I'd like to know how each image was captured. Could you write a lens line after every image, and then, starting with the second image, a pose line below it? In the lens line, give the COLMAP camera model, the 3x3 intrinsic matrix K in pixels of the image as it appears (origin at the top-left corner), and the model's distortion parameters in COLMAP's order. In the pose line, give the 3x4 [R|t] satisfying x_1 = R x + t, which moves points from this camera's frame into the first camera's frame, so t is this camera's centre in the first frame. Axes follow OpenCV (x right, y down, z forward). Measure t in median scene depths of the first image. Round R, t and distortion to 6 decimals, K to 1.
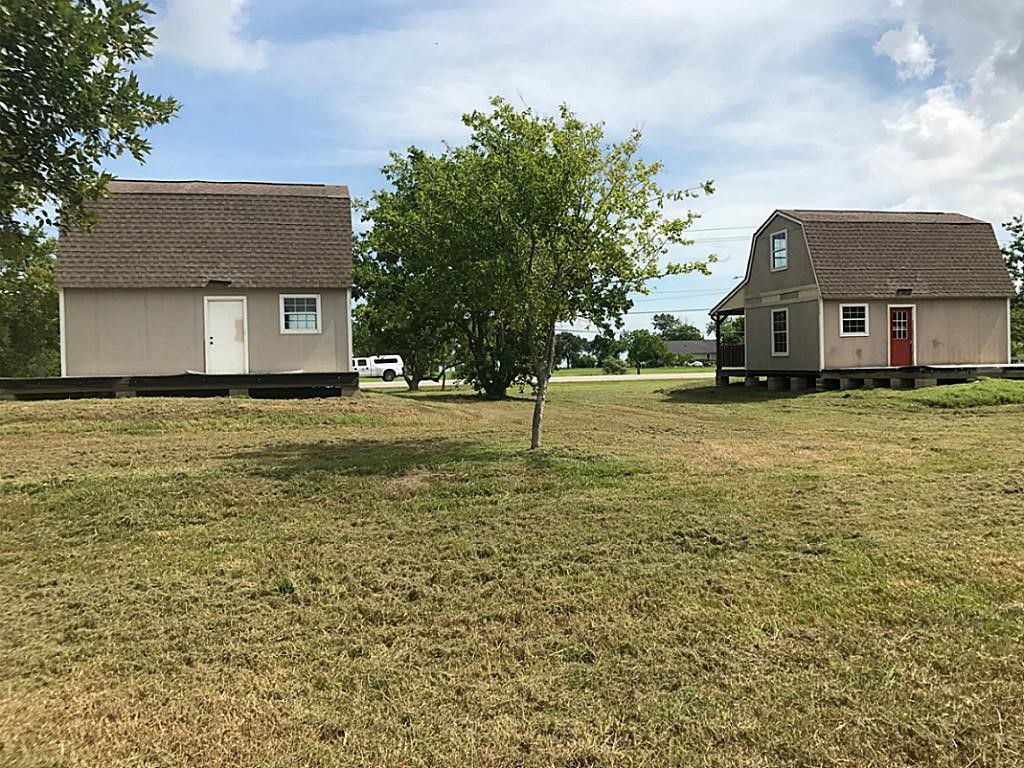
lens RADIAL K [[838.1, 0, 512.0], [0, 838.1, 384.0], [0, 0, 1]] dist [-0.000878, -0.001771]
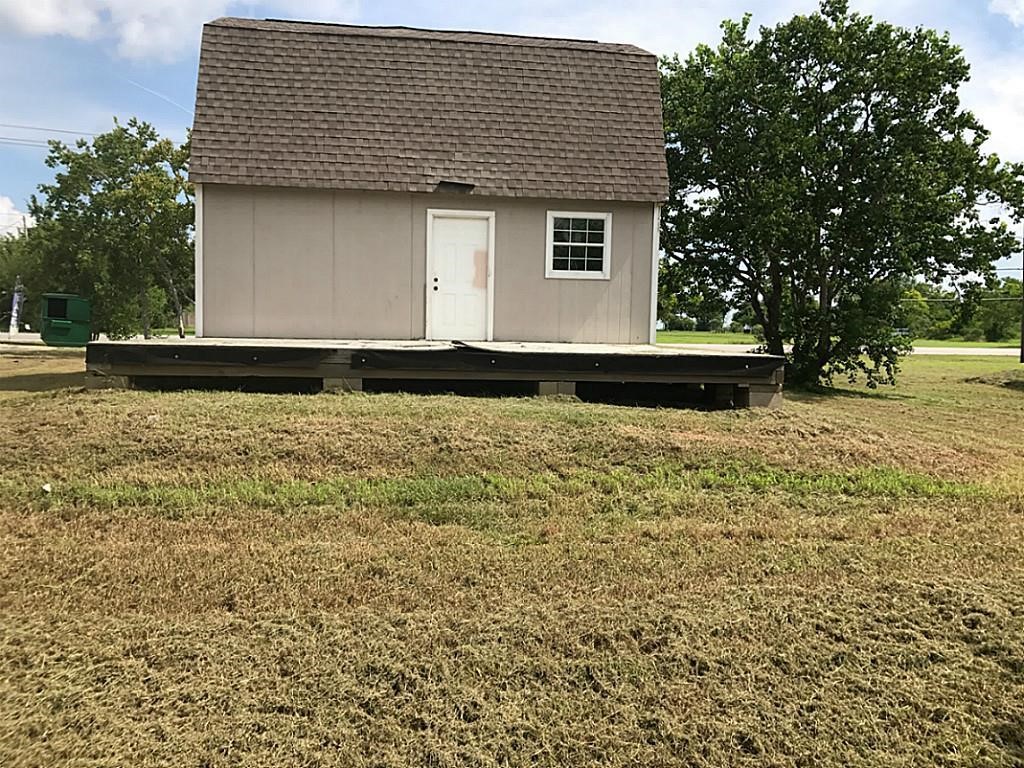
lens RADIAL K [[838.1, 0, 512.0], [0, 838.1, 384.0], [0, 0, 1]] dist [-0.000878, -0.001771]
pose [[0.995489, 0.047960, -0.081864, -0.250717], [-0.043688, 0.997628, 0.053198, -0.014851], [0.084221, -0.049382, 0.995223, 0.404028]]
